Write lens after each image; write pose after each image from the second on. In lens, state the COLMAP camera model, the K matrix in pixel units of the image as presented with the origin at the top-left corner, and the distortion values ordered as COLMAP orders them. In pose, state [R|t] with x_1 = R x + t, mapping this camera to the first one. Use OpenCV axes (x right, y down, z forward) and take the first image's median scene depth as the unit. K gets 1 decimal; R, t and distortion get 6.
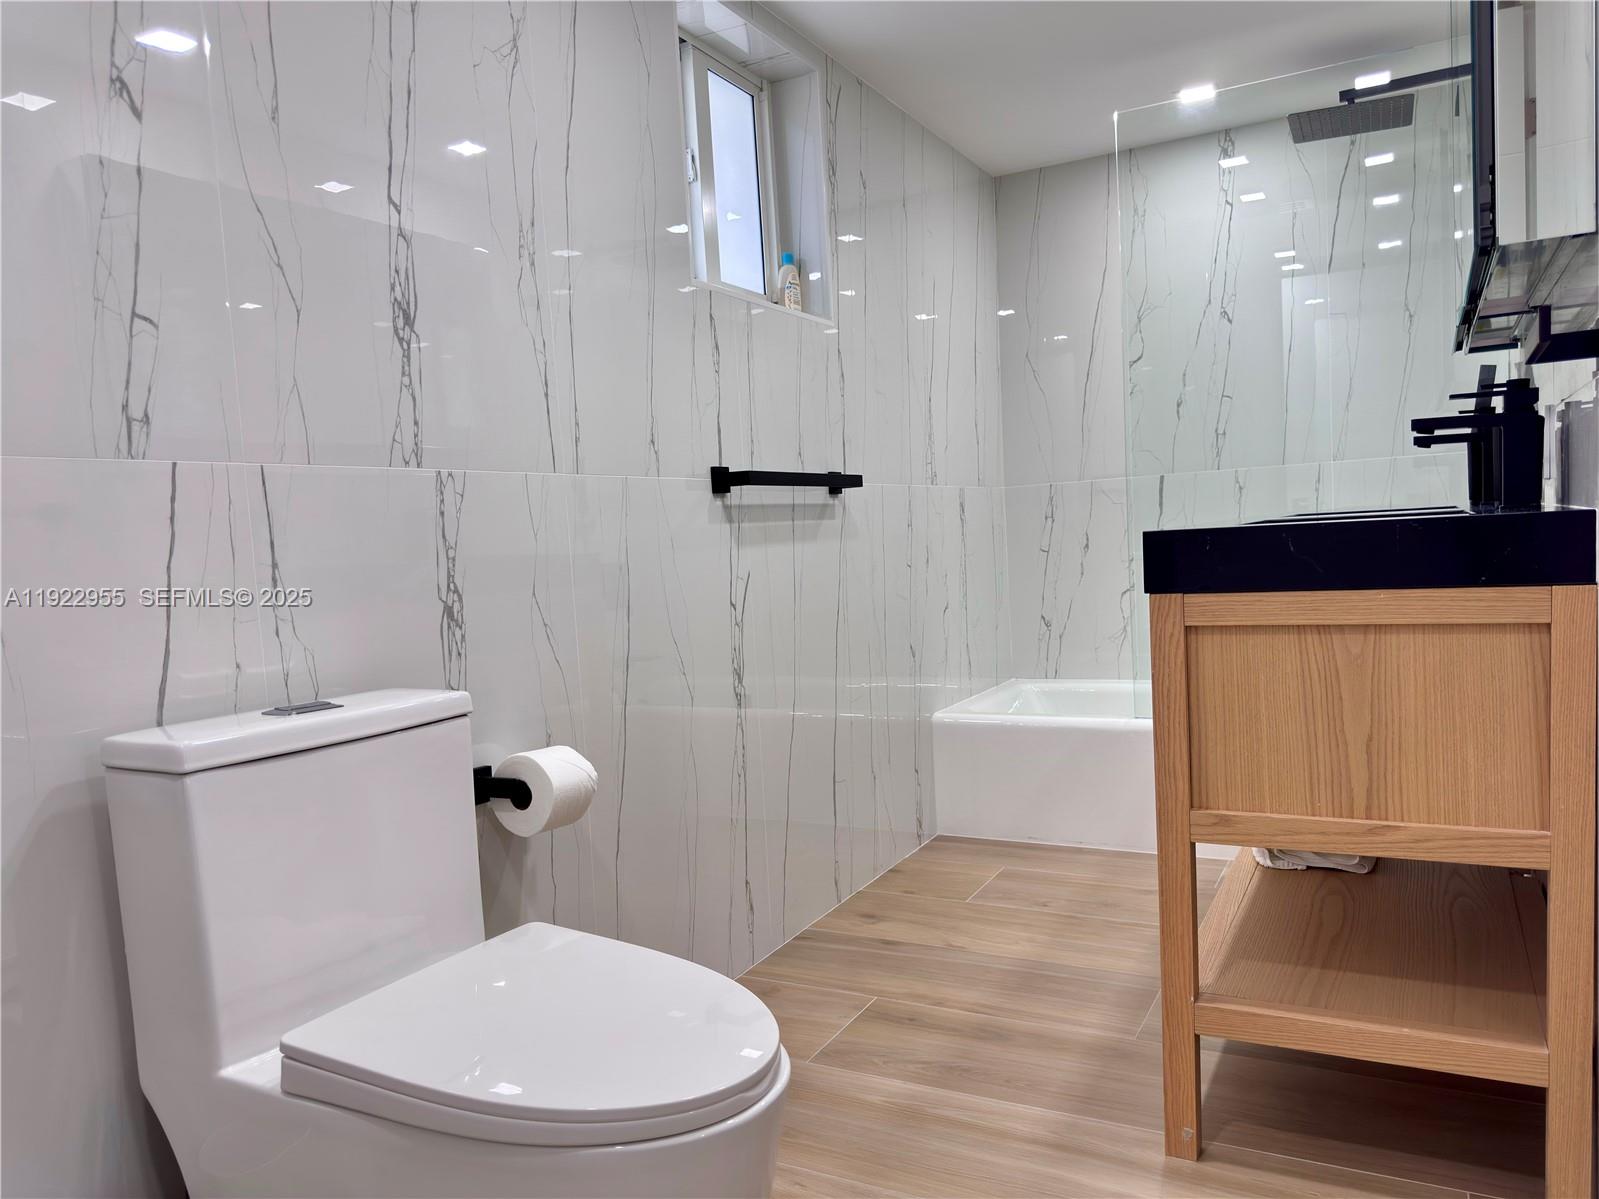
lens RADIAL K [[1127.0, 0, 790.8], [0, 1127.0, 627.3], [0, 0, 1]] dist [0.048493, -0.052162]
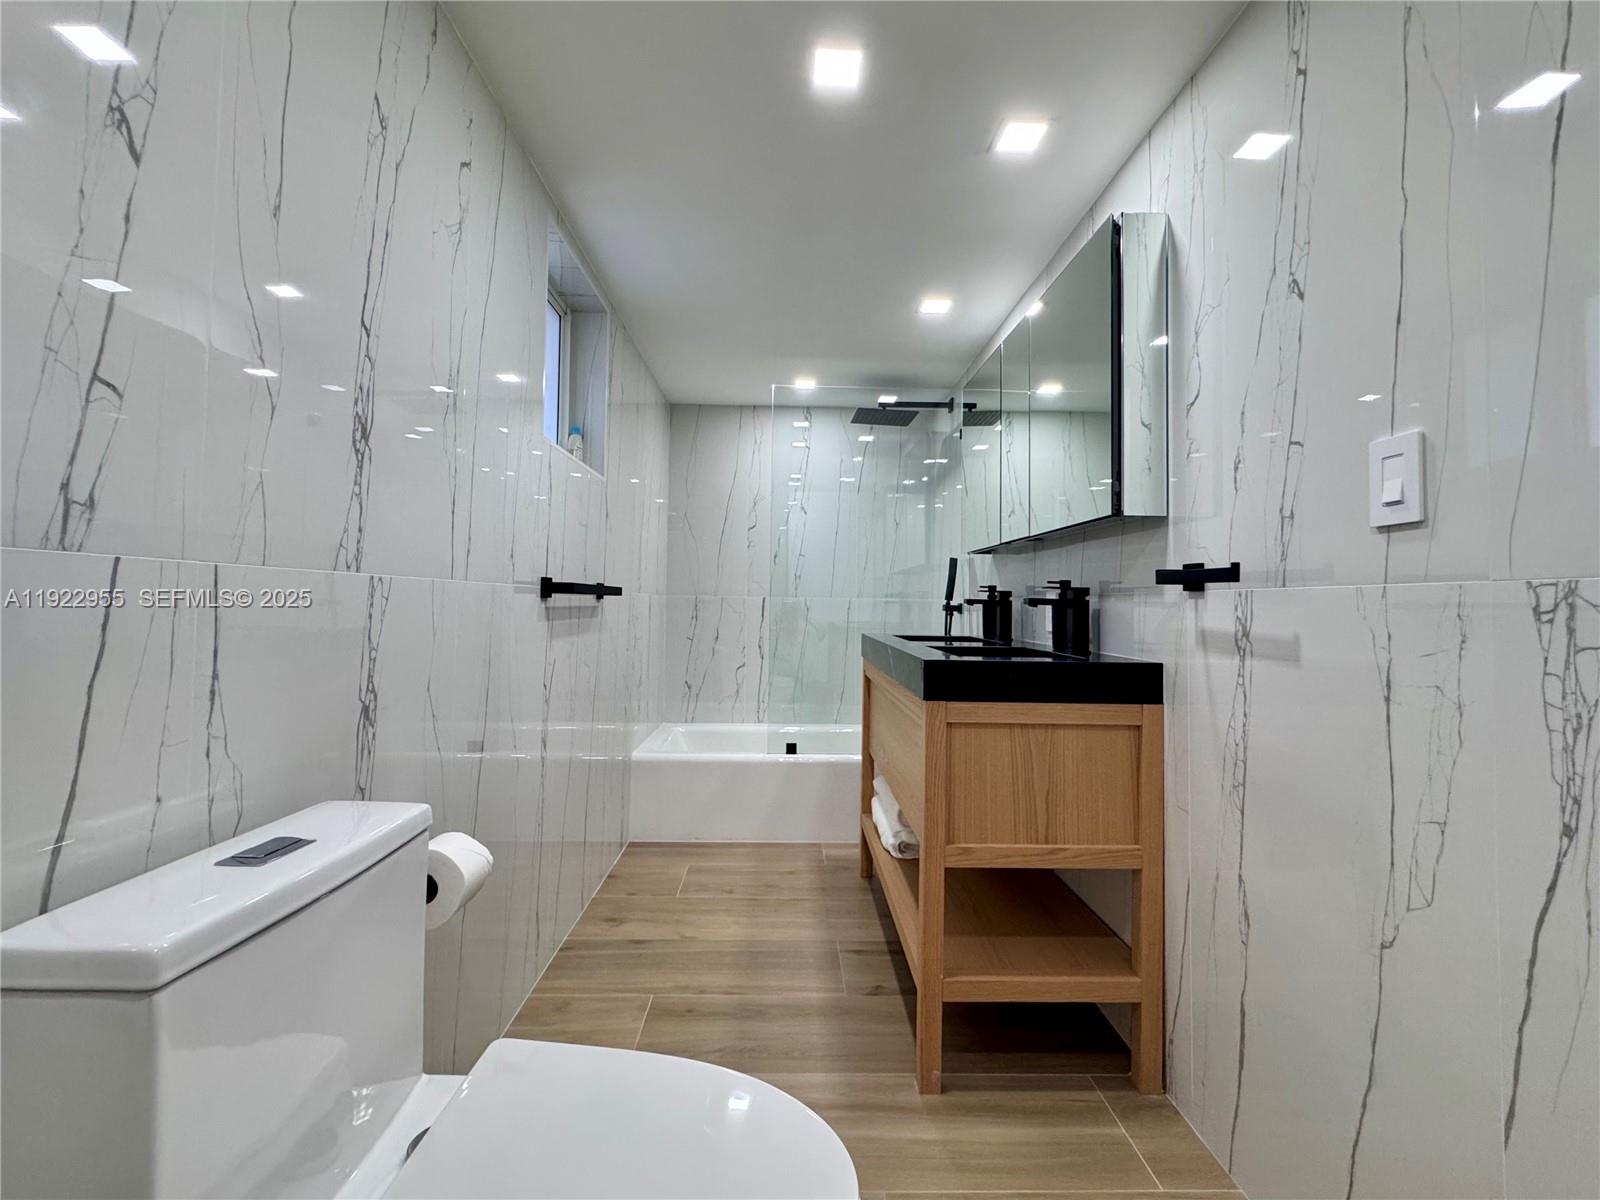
lens RADIAL K [[686.2, 0, 794.1], [0, 686.2, 582.5], [0, 0, 1]] dist [0.001700, 0.000360]
pose [[0.867312, 0.085956, 0.490287, -0.279889], [-0.023676, 0.990986, -0.131856, -0.056715], [-0.497202, 0.102752, 0.861529, 0.256336]]
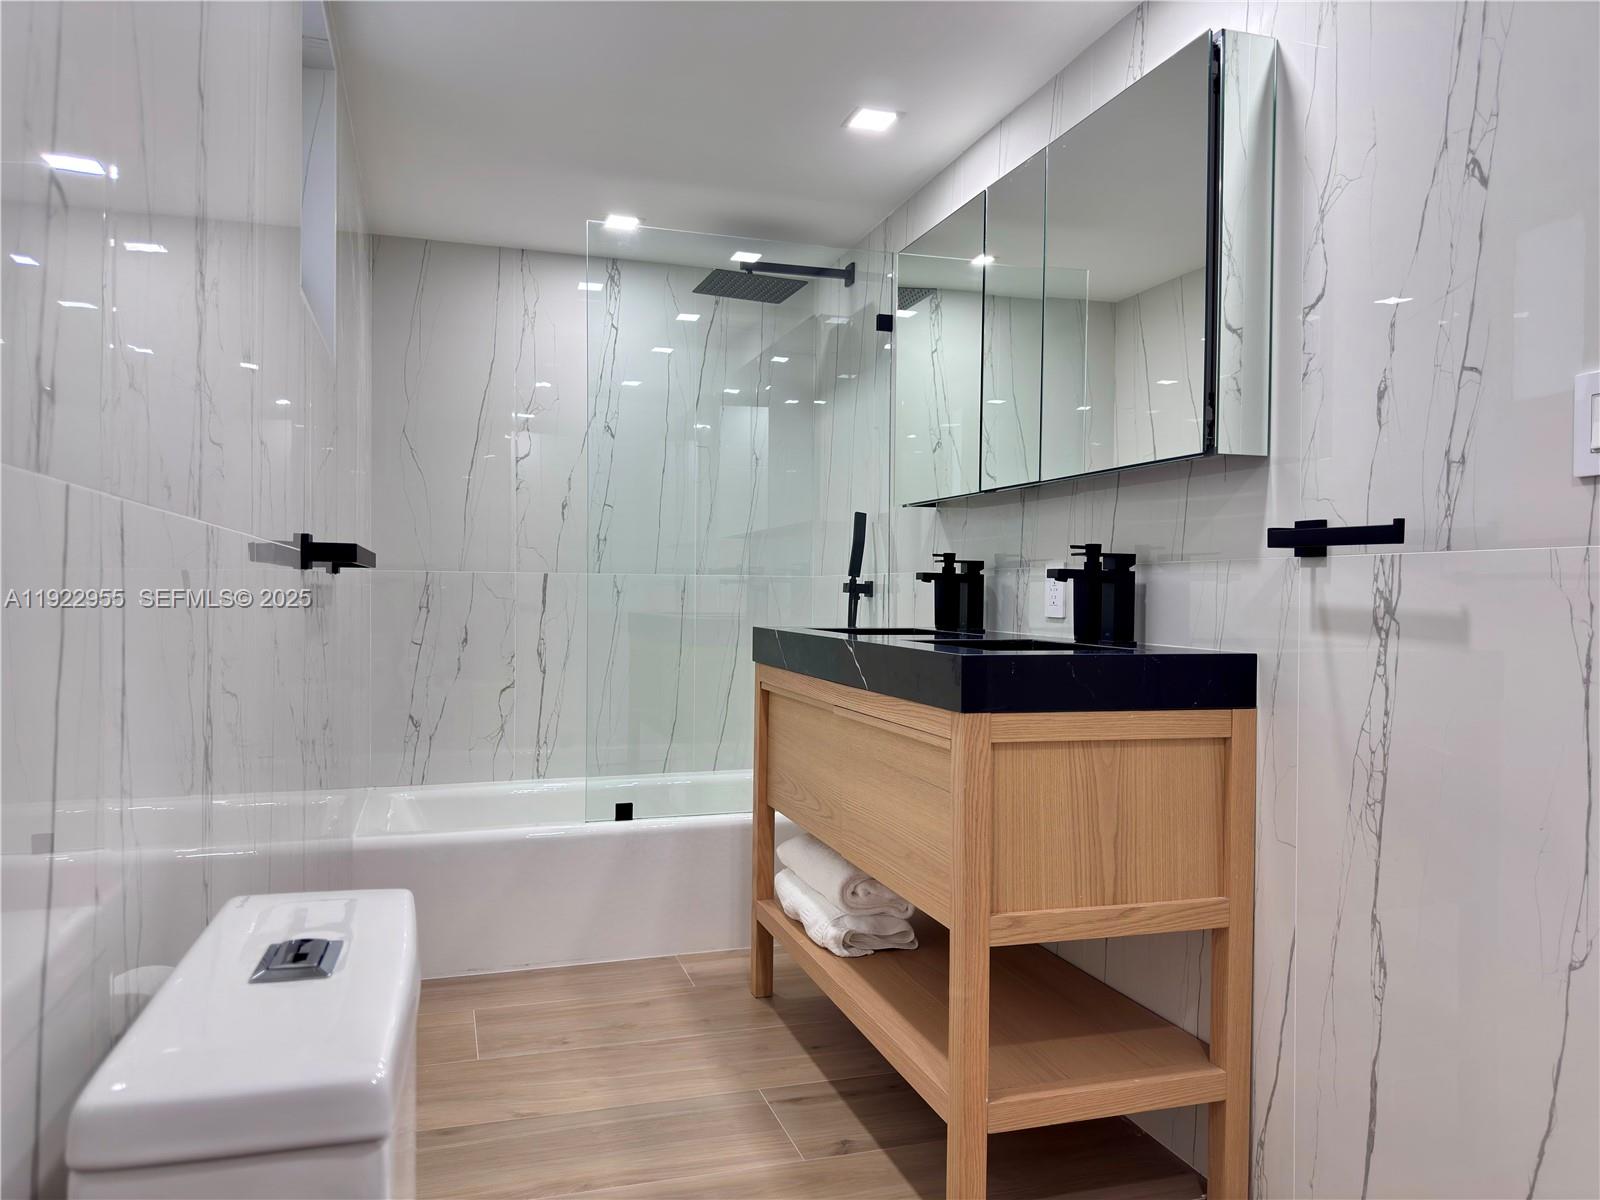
lens RADIAL K [[1127.7, 0, 778.1], [0, 1127.7, 605.7], [0, 0, 1]] dist [0.048493, -0.052162]
pose [[0.701399, 0.055031, 0.710641, -0.523431], [0.009985, 0.996159, -0.086997, -0.037185], [-0.712699, 0.068116, 0.698155, 0.349633]]
